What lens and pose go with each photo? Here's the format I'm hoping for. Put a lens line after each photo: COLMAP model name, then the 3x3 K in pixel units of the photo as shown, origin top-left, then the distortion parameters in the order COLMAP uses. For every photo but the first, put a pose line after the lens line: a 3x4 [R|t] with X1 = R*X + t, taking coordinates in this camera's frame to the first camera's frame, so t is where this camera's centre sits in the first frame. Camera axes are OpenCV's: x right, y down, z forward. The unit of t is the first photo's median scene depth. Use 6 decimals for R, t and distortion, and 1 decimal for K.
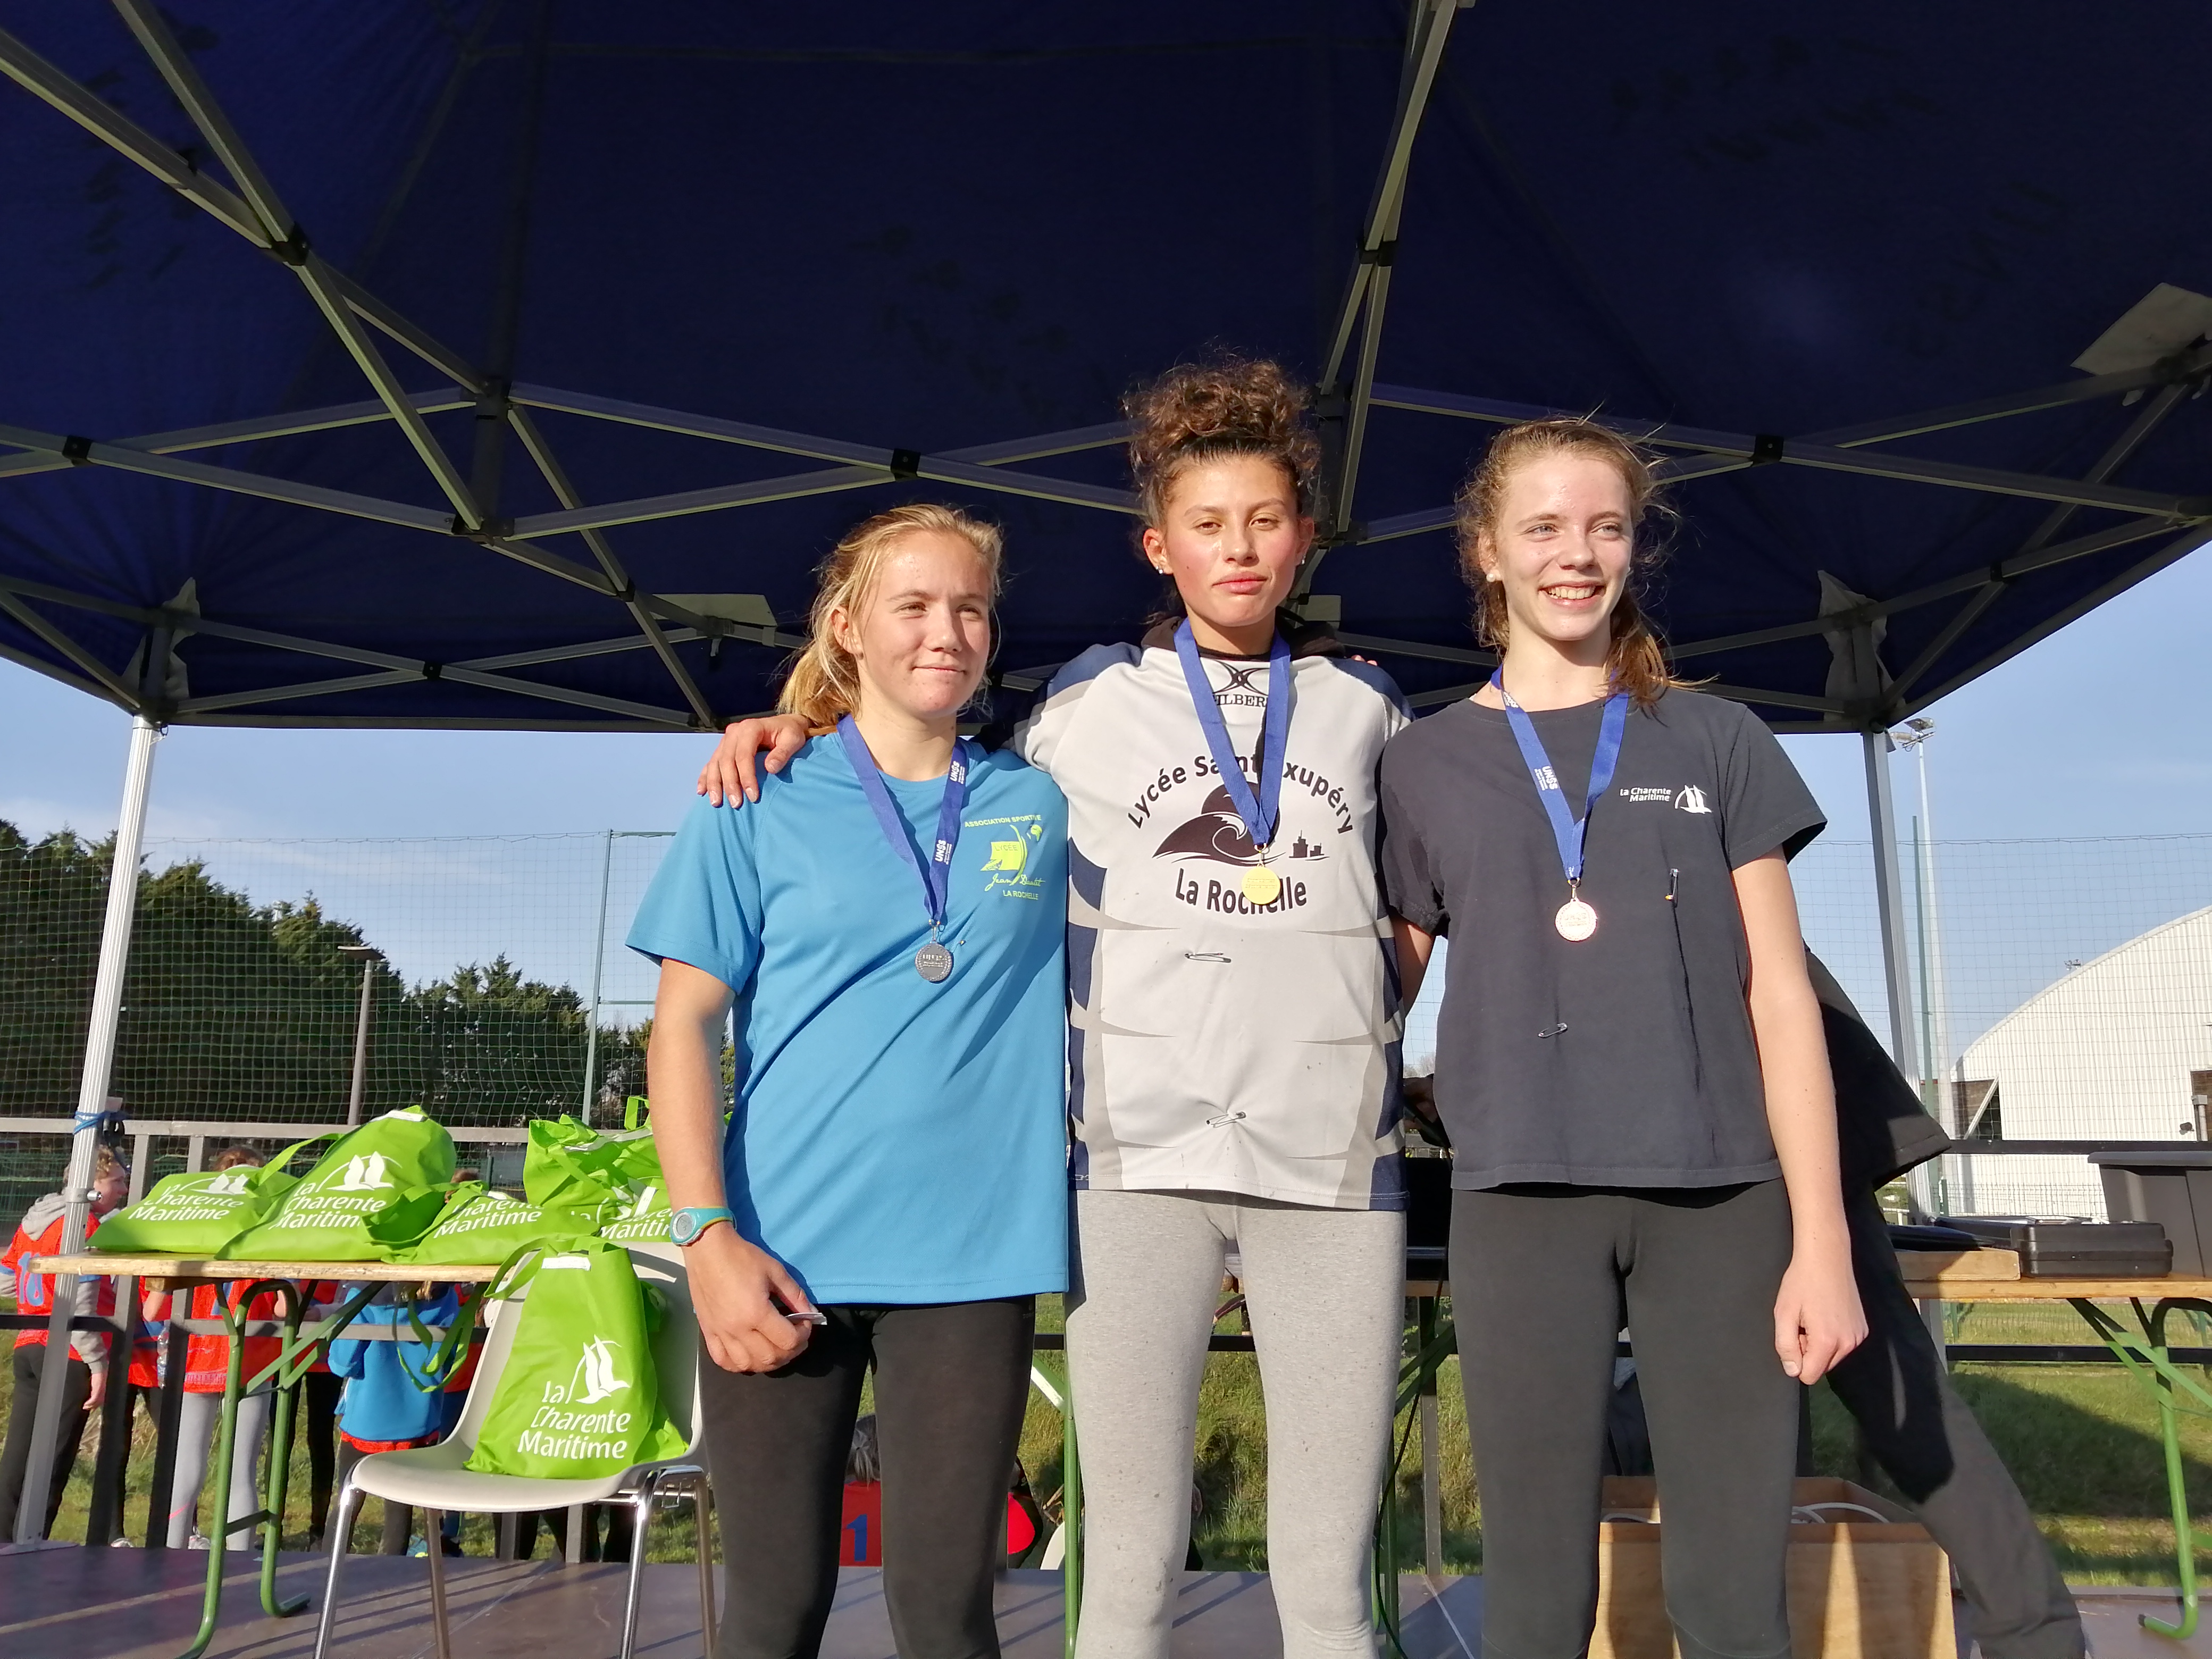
lens RADIAL K [[1676.4, 0, 1102.2], [0, 1676.4, 814.8], [0, 0, 1]] dist [0.008601, -0.050941]
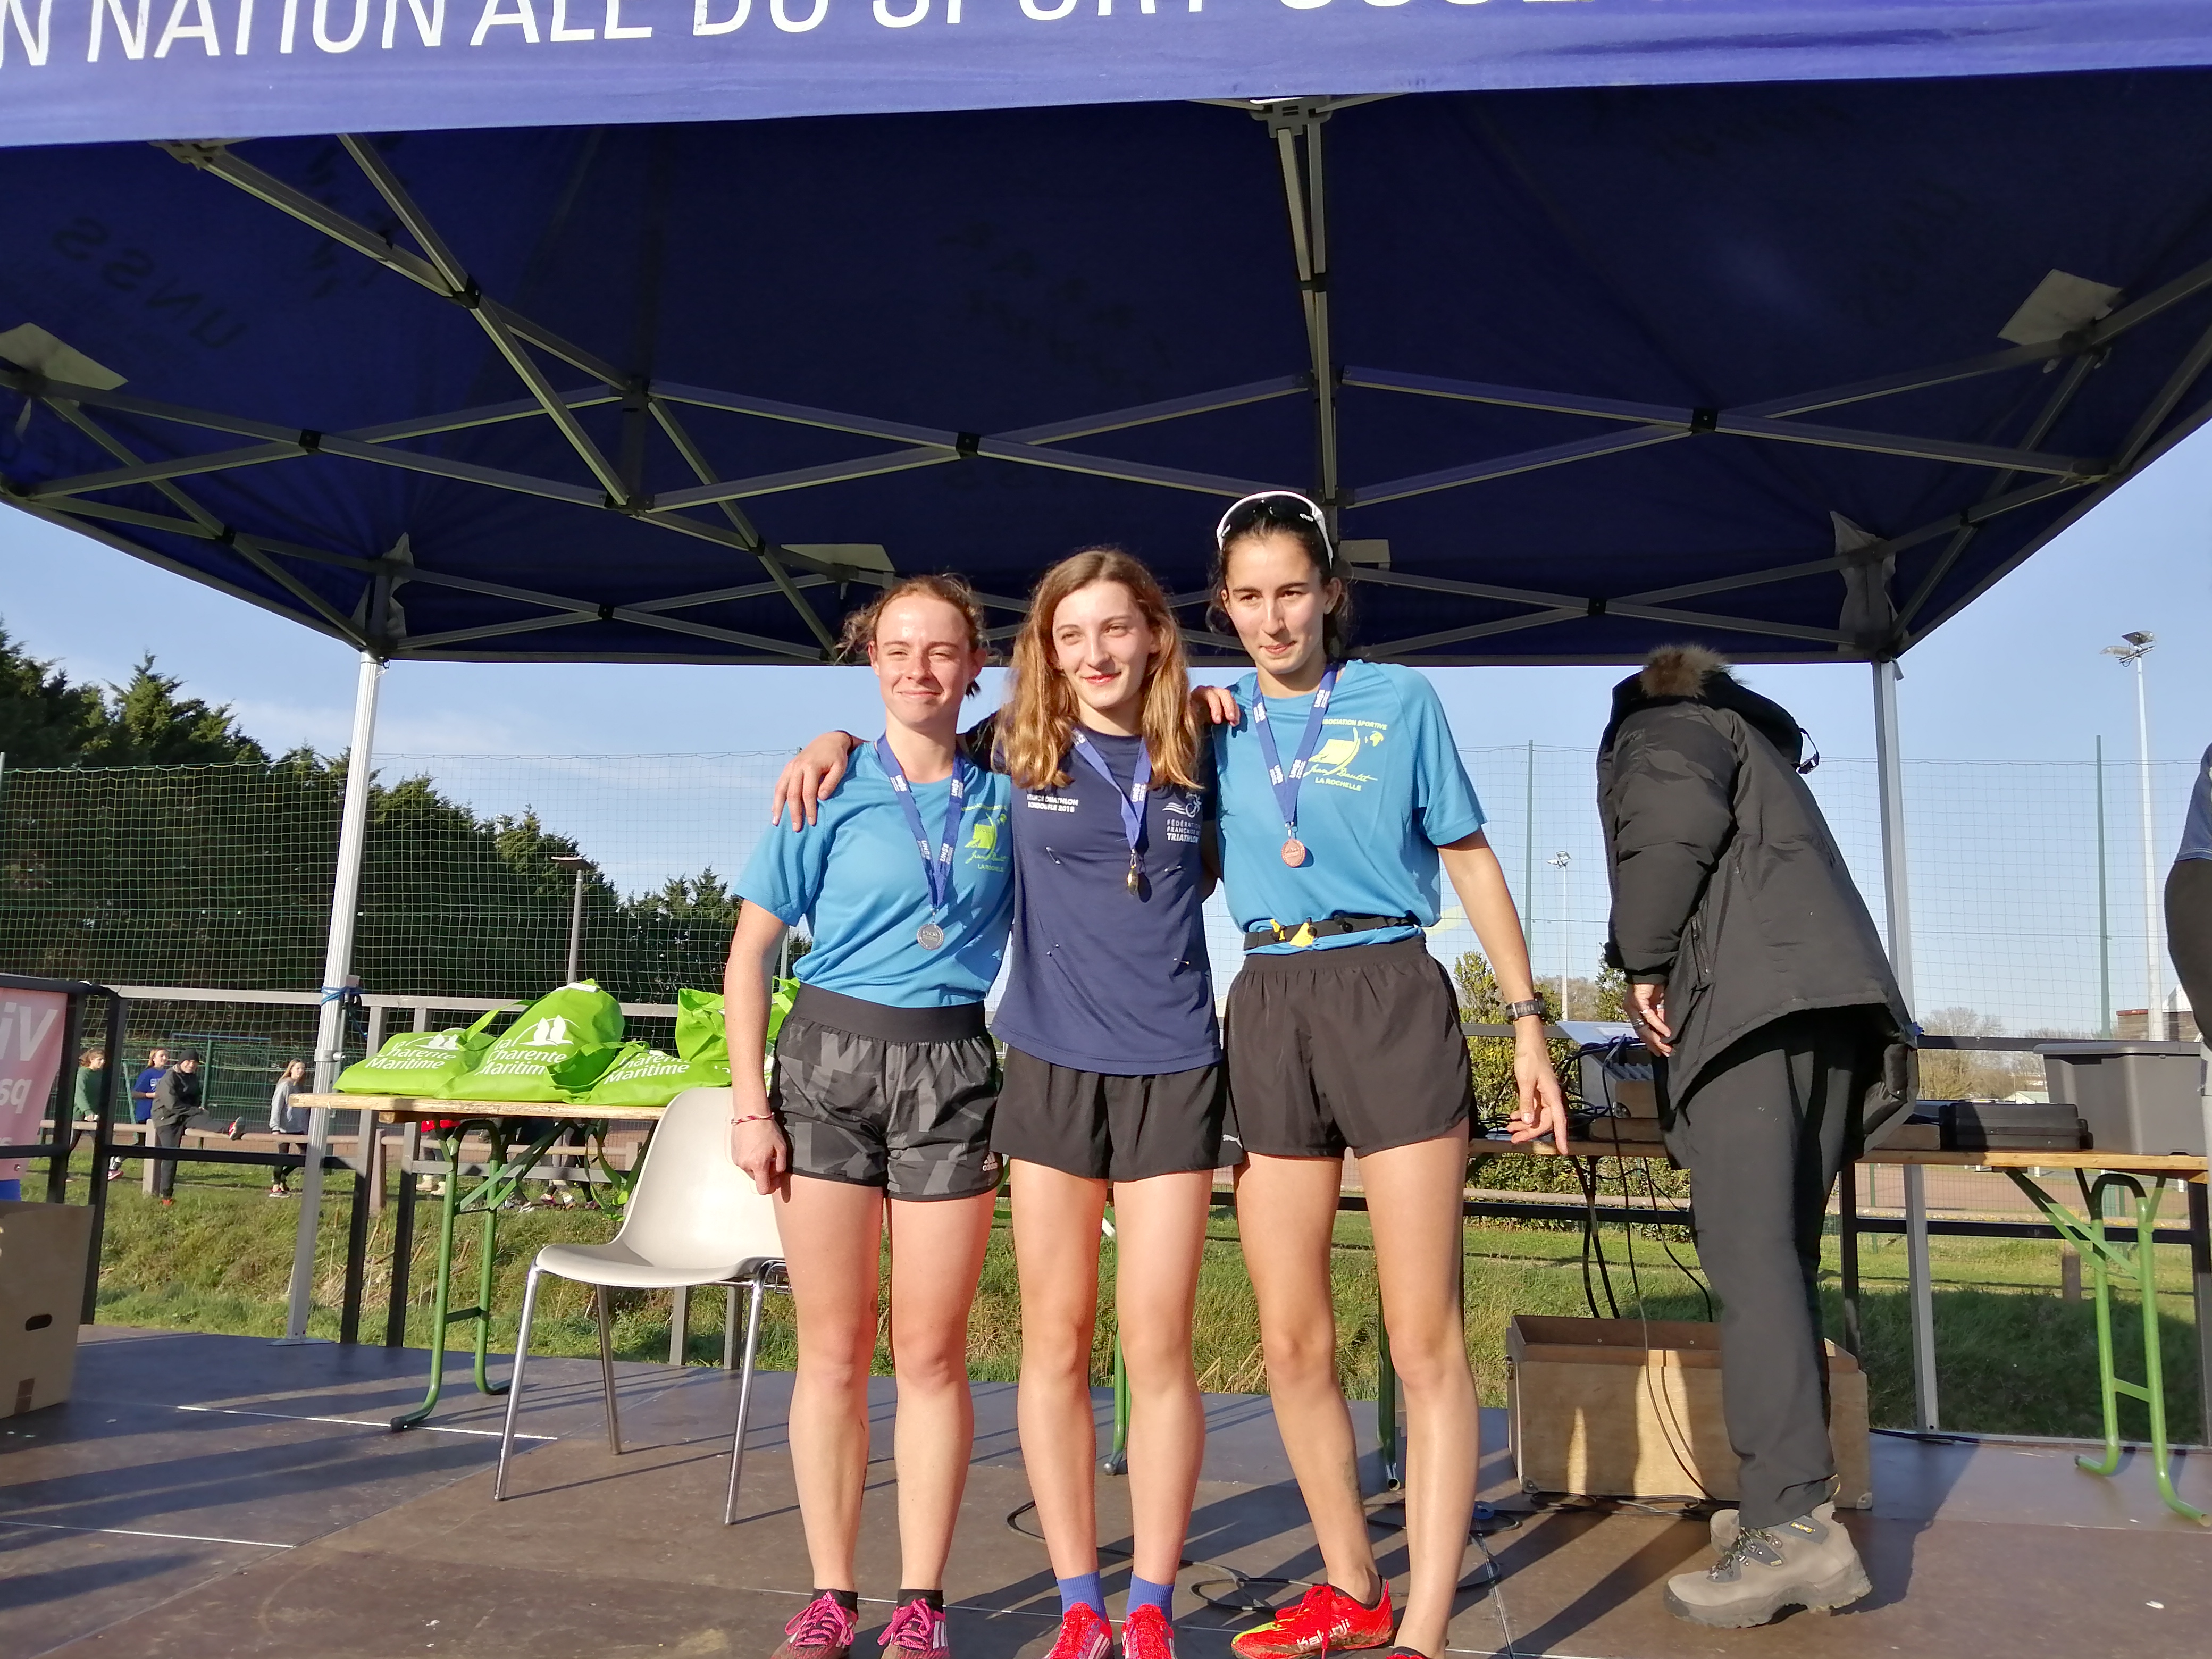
lens RADIAL K [[1685.3, 0, 1106.0], [0, 1685.3, 829.5], [0, 0, 1]] dist [0.017436, -0.076232]
pose [[0.993762, 0.006473, -0.111338, 0.074407], [-0.000021, 0.998325, 0.057860, -0.003645], [0.111526, -0.057496, 0.992097, -0.125820]]
